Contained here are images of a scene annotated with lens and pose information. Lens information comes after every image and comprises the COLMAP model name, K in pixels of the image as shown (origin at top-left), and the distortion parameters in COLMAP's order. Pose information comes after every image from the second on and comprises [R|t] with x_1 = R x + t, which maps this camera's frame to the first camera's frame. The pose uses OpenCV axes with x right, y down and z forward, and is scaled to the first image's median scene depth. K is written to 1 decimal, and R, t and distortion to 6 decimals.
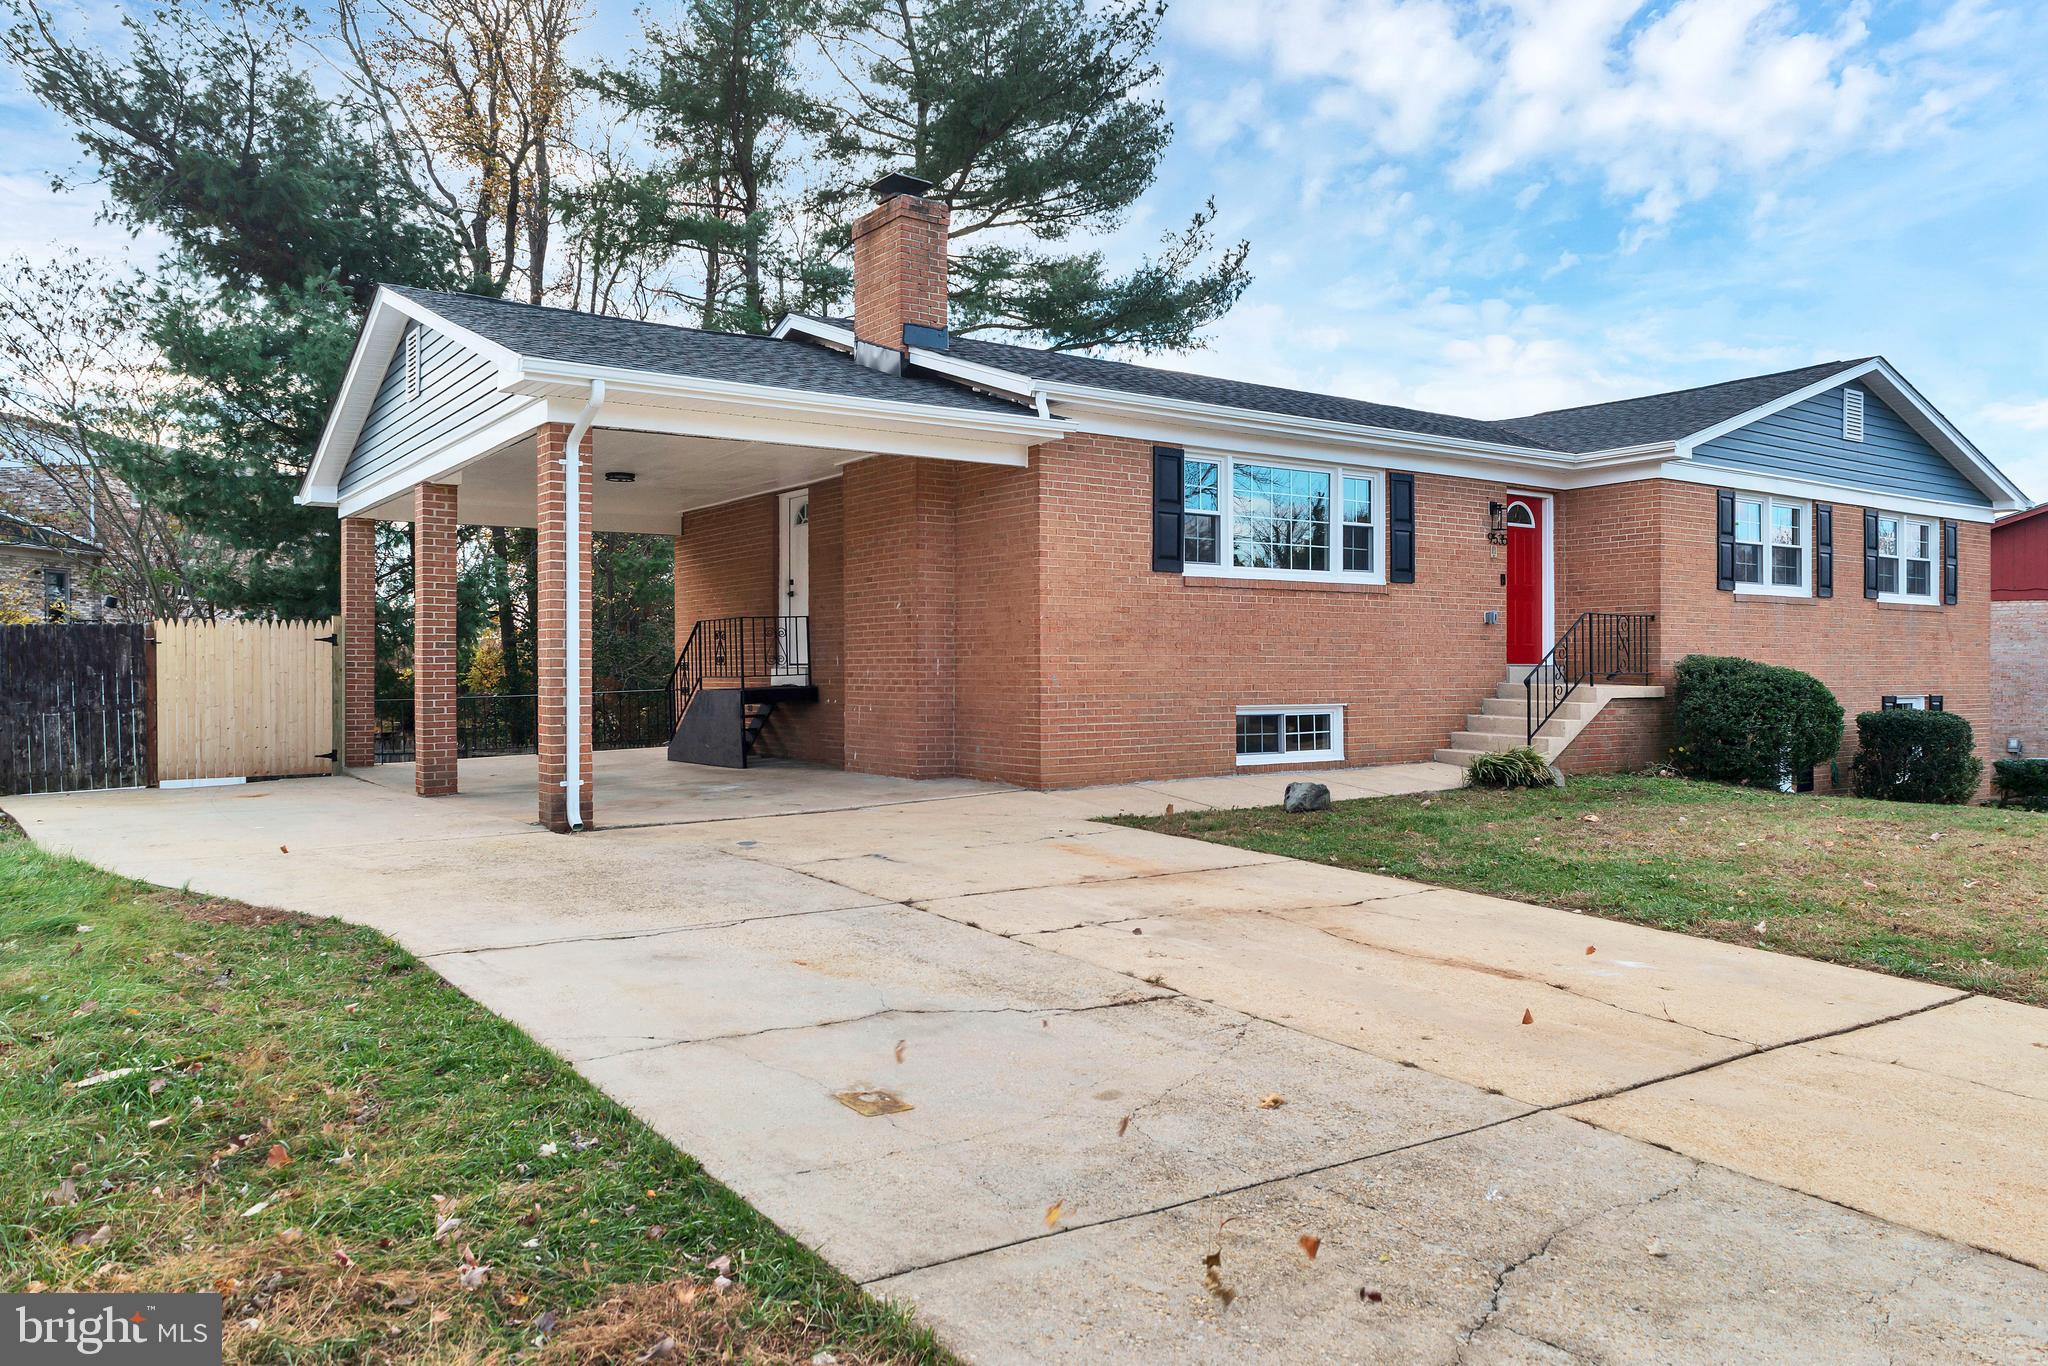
lens RADIAL K [[1432.0, 0, 1025.0], [0, 1432.0, 671.8], [0, 0, 1]] dist [0.009045, 0.000016]
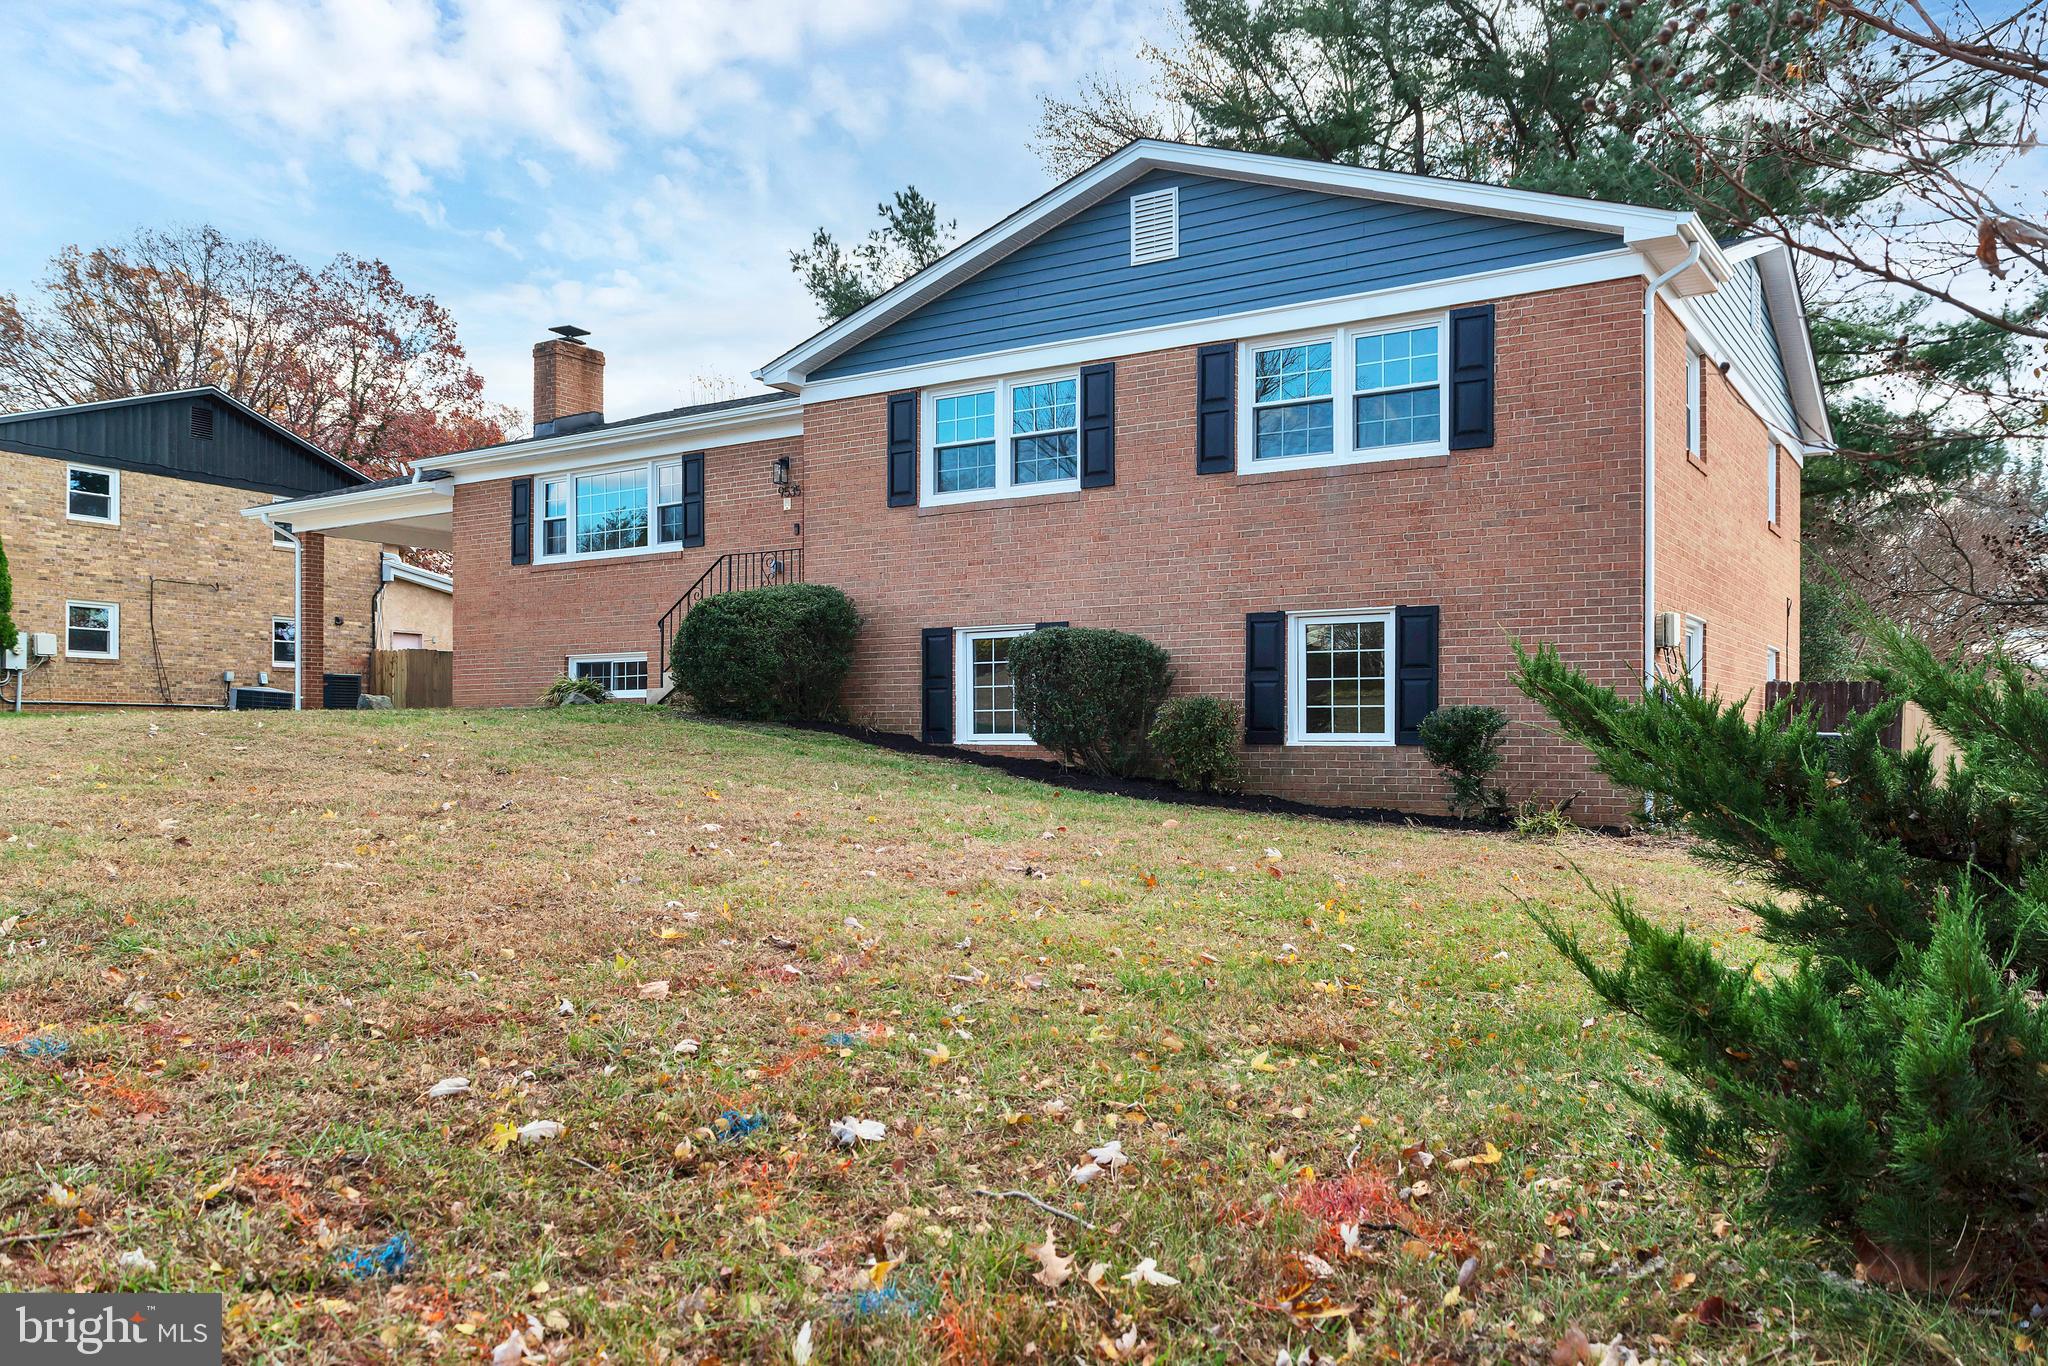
lens RADIAL K [[1537.9, 0, 1022.3], [0, 1537.9, 694.2], [0, 0, 1]] dist [0.009558, 0.000501]
pose [[0.362342, -0.023879, -0.931739, 1.533125], [-0.000775, 0.999664, -0.025921, 0.090319], [0.932045, 0.010114, 0.362202, 0.805083]]
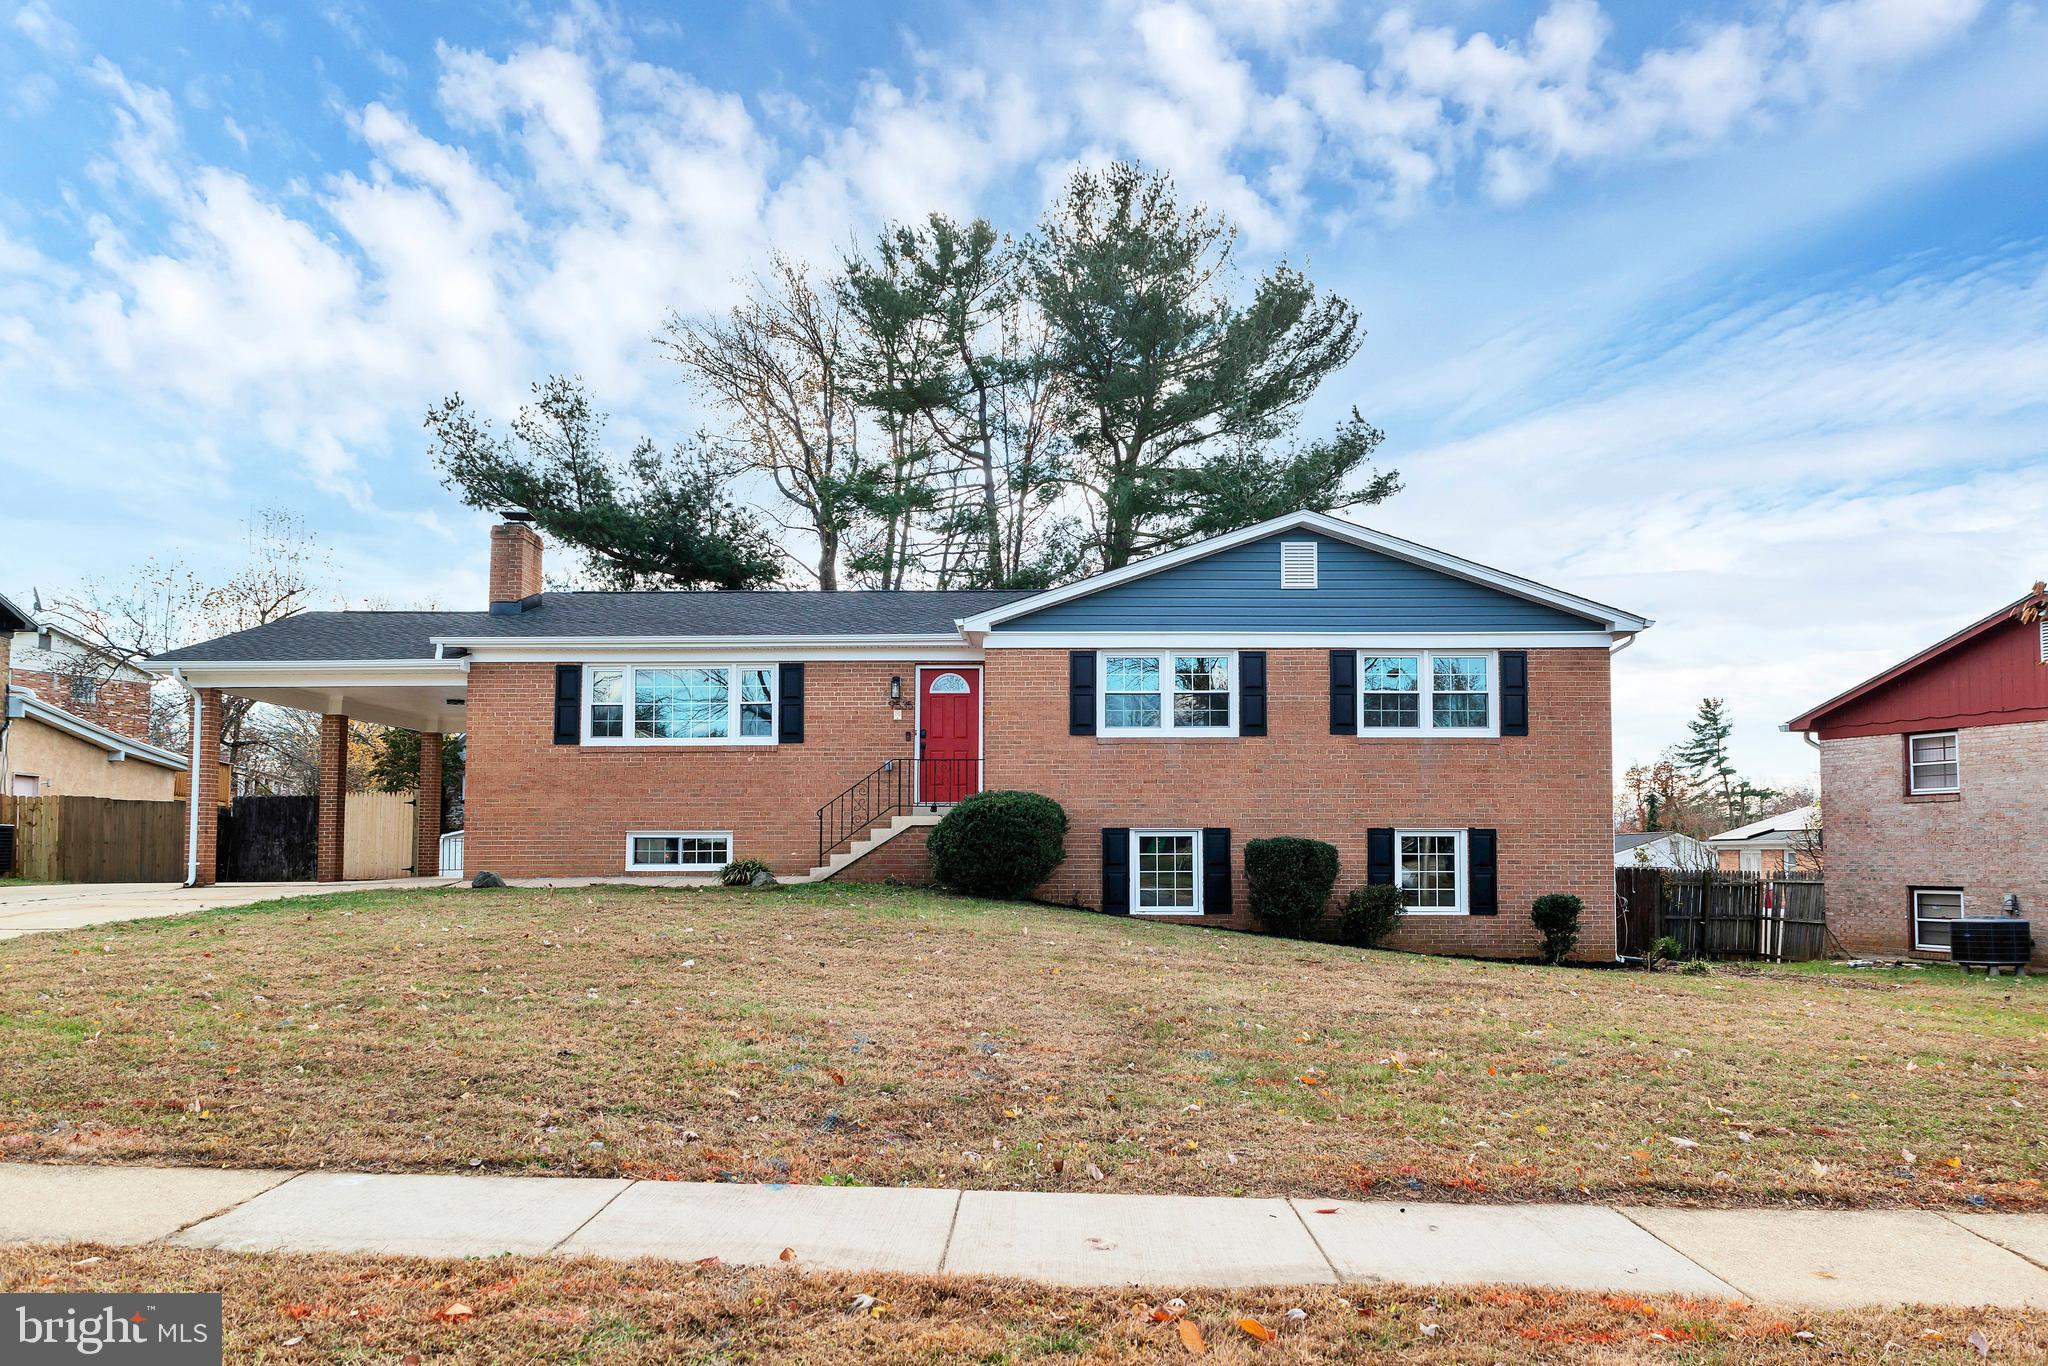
lens RADIAL K [[1432.0, 0, 1023.1], [0, 1432.0, 696.7], [0, 0, 1]] dist [0.009045, 0.000016]
pose [[0.801634, -0.064970, -0.594274, 1.266423], [-0.001279, 0.993888, -0.110384, 0.045000], [0.597813, 0.089248, 0.796652, 0.041199]]
